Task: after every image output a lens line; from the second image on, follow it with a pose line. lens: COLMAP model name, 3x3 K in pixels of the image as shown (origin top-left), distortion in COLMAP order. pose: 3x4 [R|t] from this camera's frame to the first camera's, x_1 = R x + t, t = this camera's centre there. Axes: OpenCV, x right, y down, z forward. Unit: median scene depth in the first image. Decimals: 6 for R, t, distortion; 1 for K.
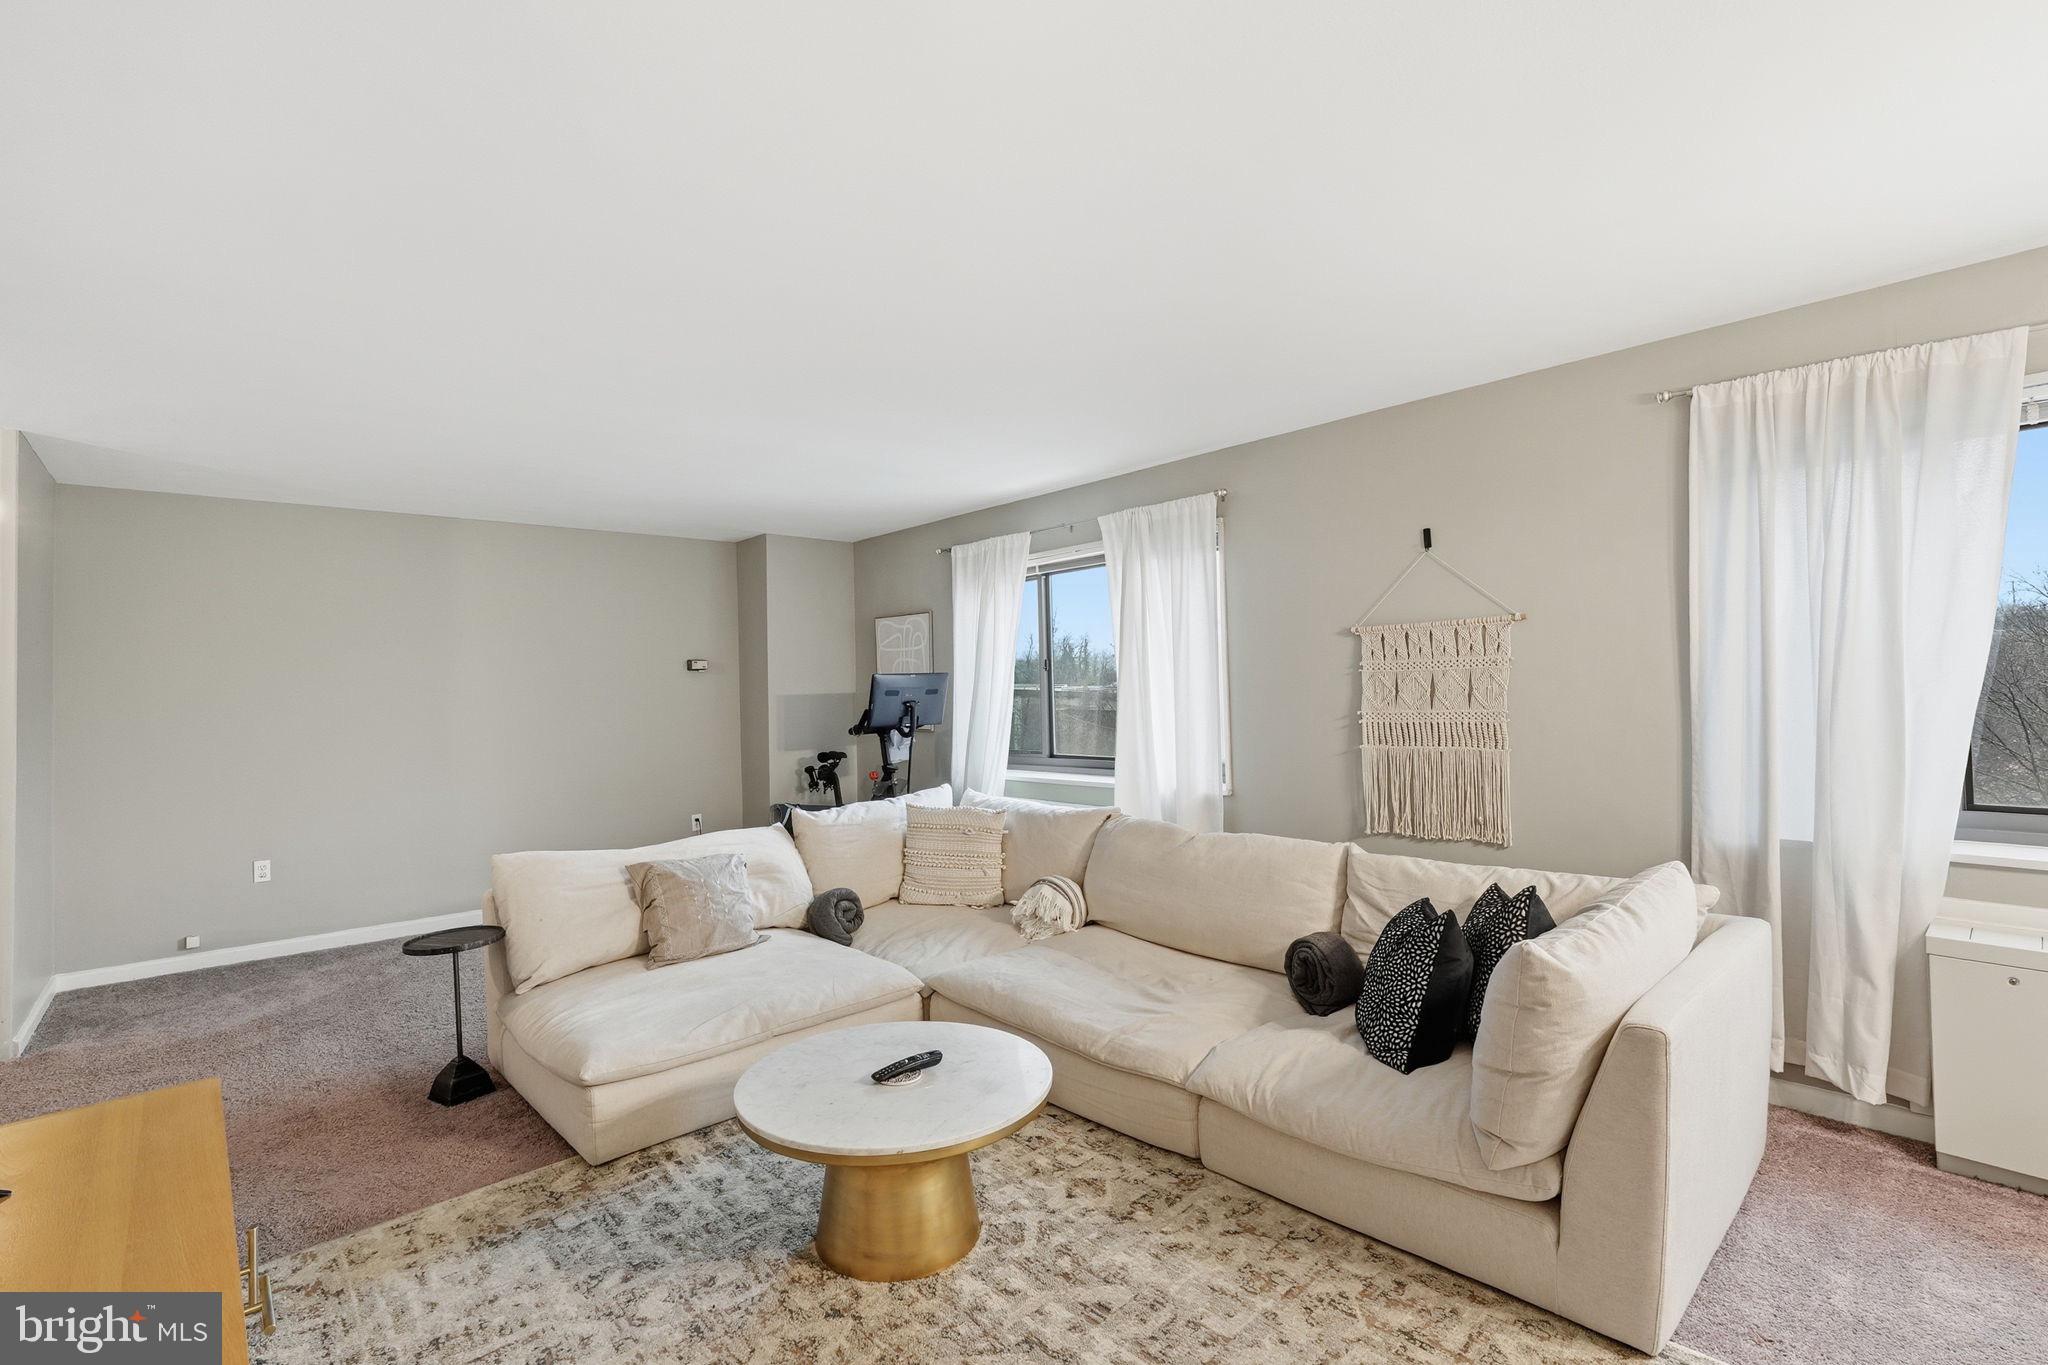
lens RADIAL K [[943.6, 0, 1042.0], [0, 943.6, 679.6], [0, 0, 1]] dist [-0.041911, 0.005288]
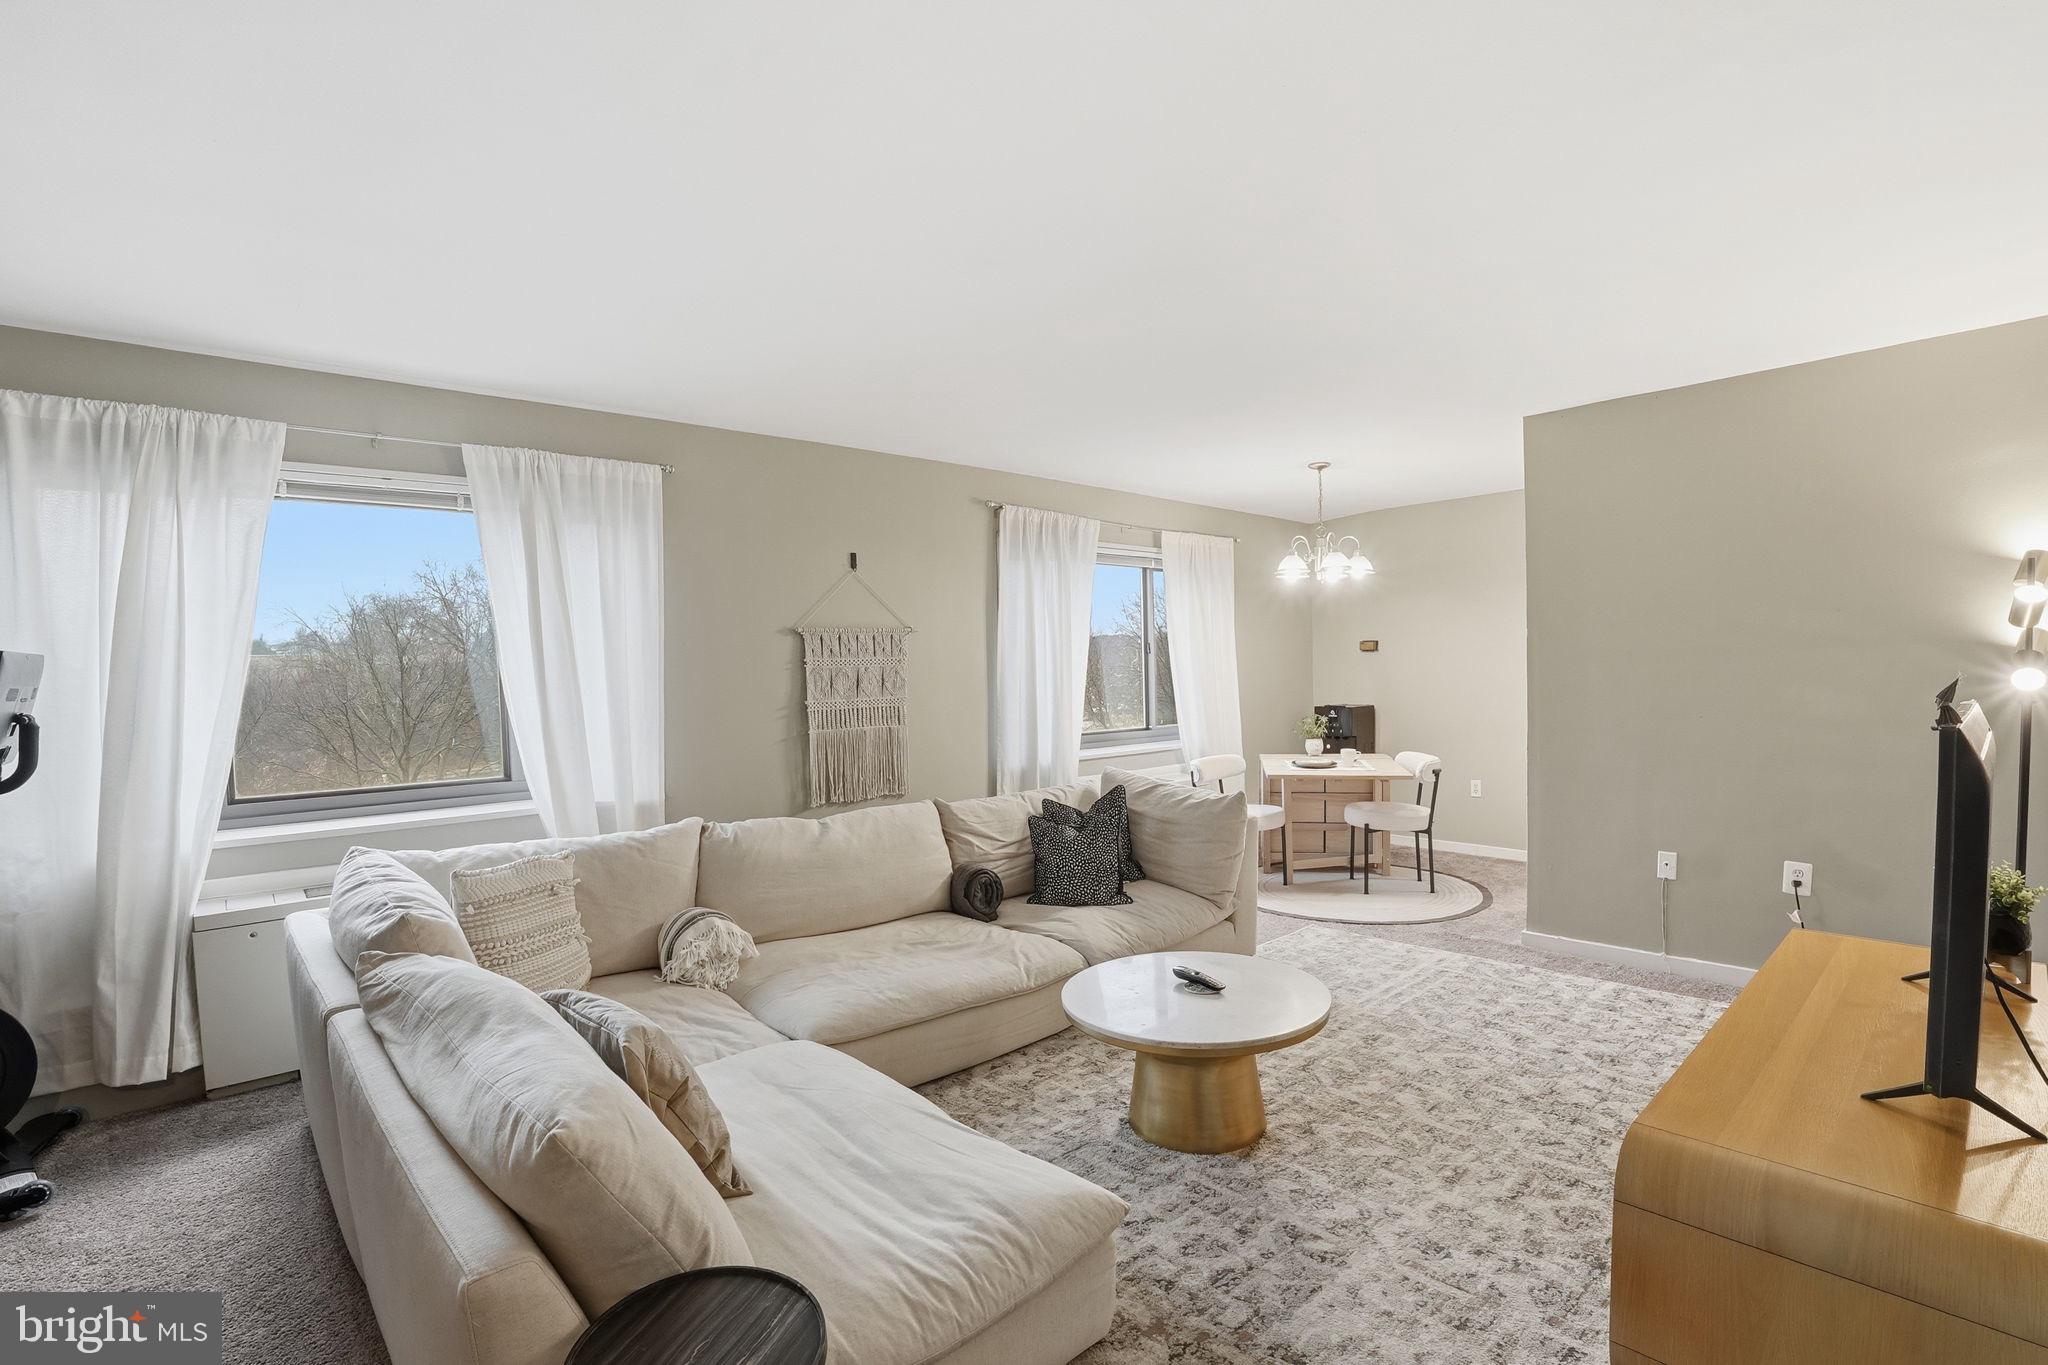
lens RADIAL K [[943.6, 0, 1032.5], [0, 943.6, 698.7], [0, 0, 1]] dist [-0.041911, 0.005288]
pose [[0.011061, -0.016137, 0.999809, -0.967666], [0.003977, 0.999863, 0.016094, 0.016152], [-0.999931, 0.003798, 0.011123, 0.846929]]
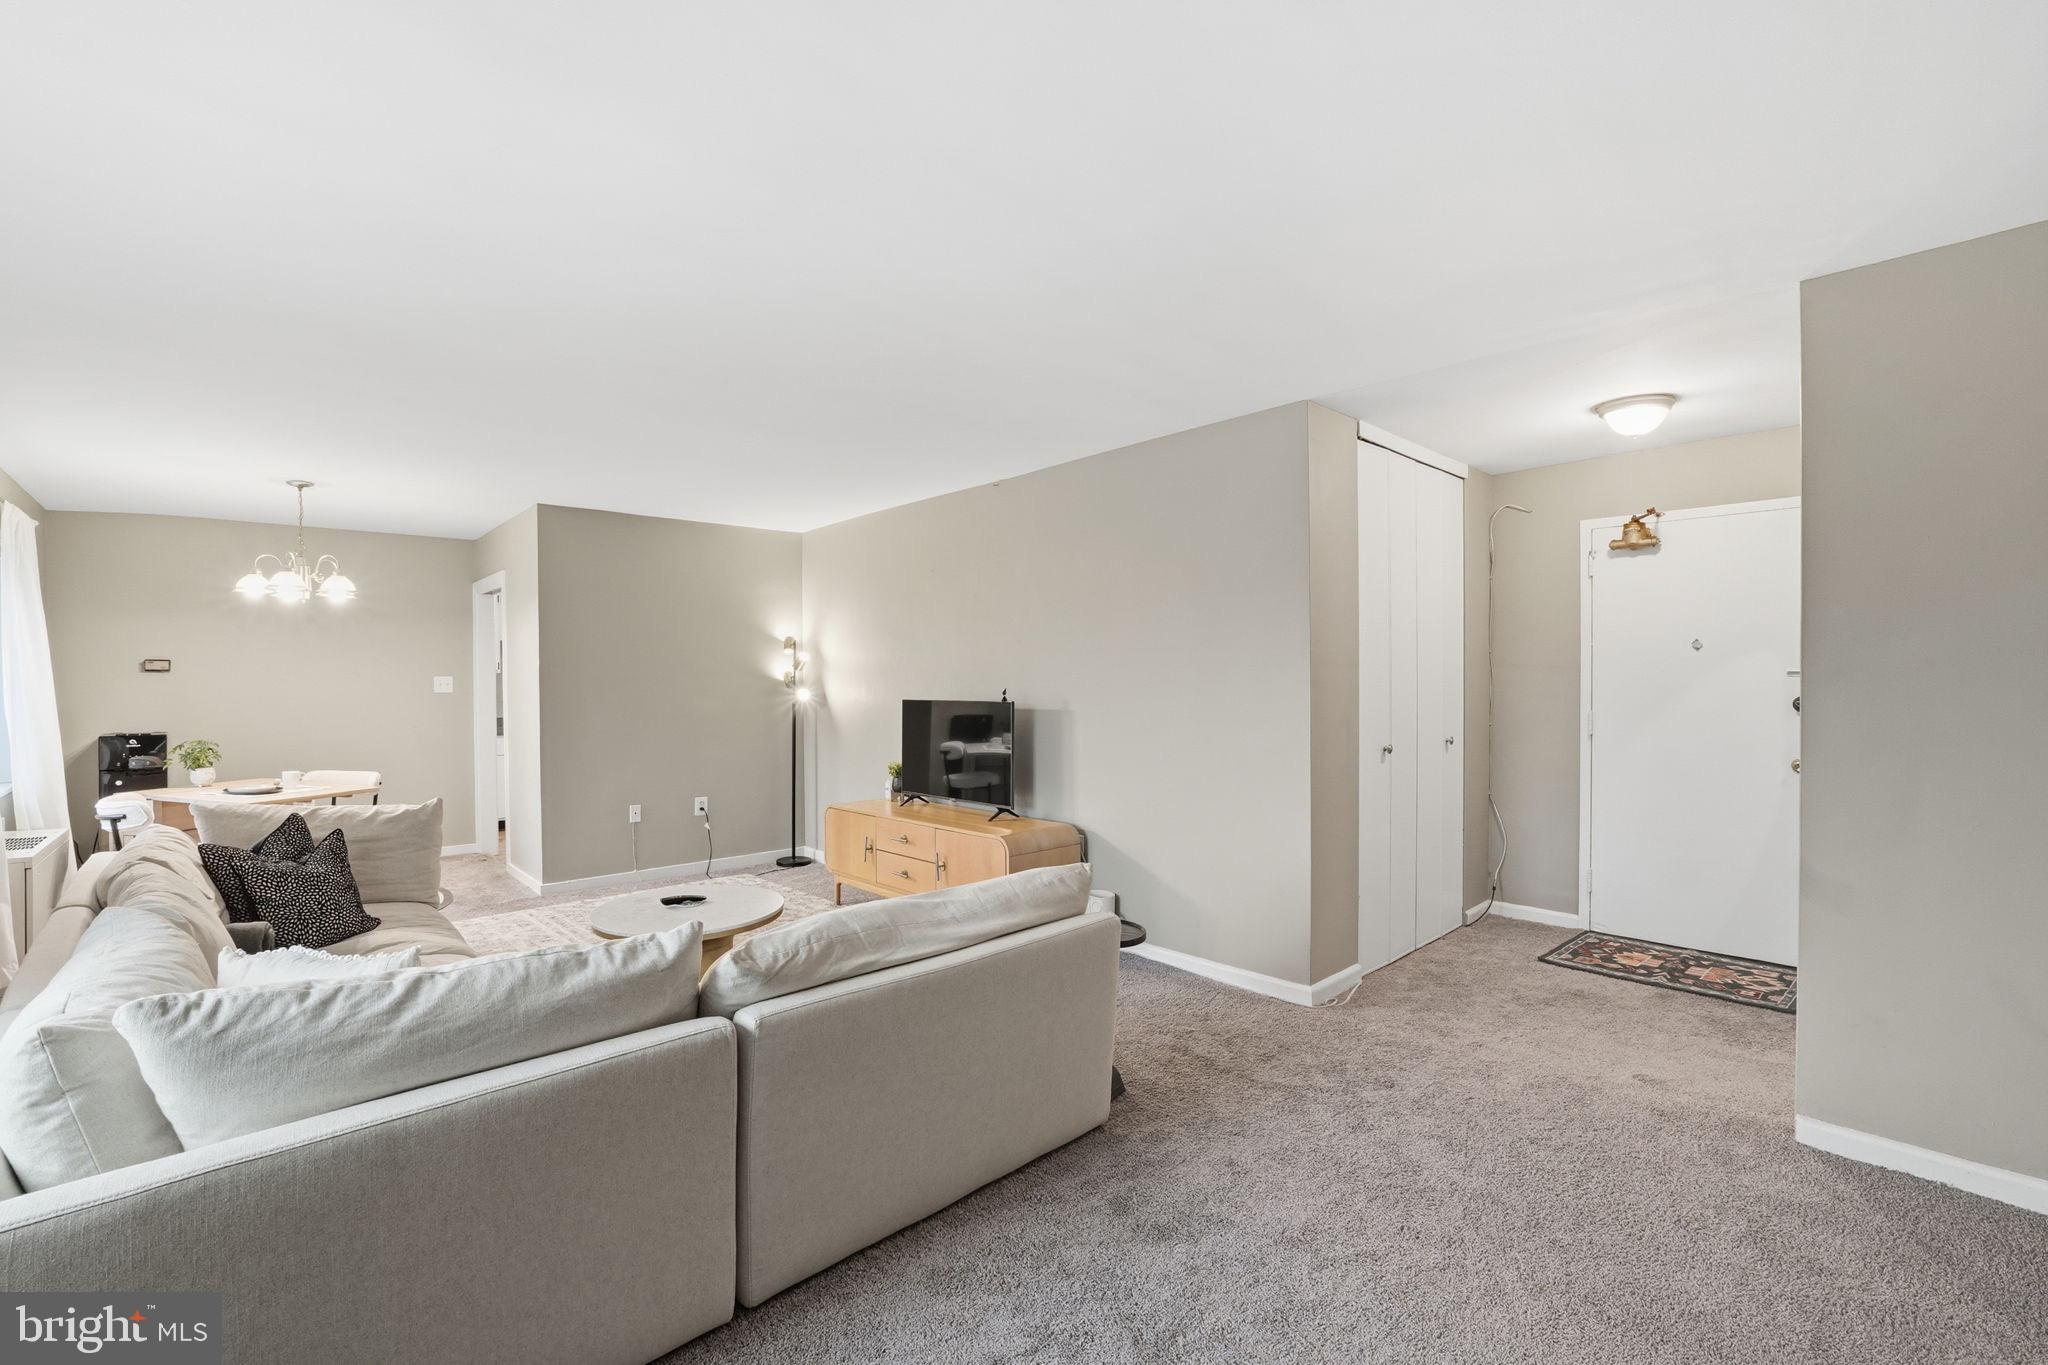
lens RADIAL K [[909.7, 0, 1014.6], [0, 909.7, 683.6], [0, 0, 1]] dist [-0.025856, 0.004188]
pose [[-0.999702, 0.019153, -0.015110, -0.513417], [0.019363, 0.999716, -0.013857, 0.028970], [0.014841, -0.014146, -0.999790, 1.925434]]
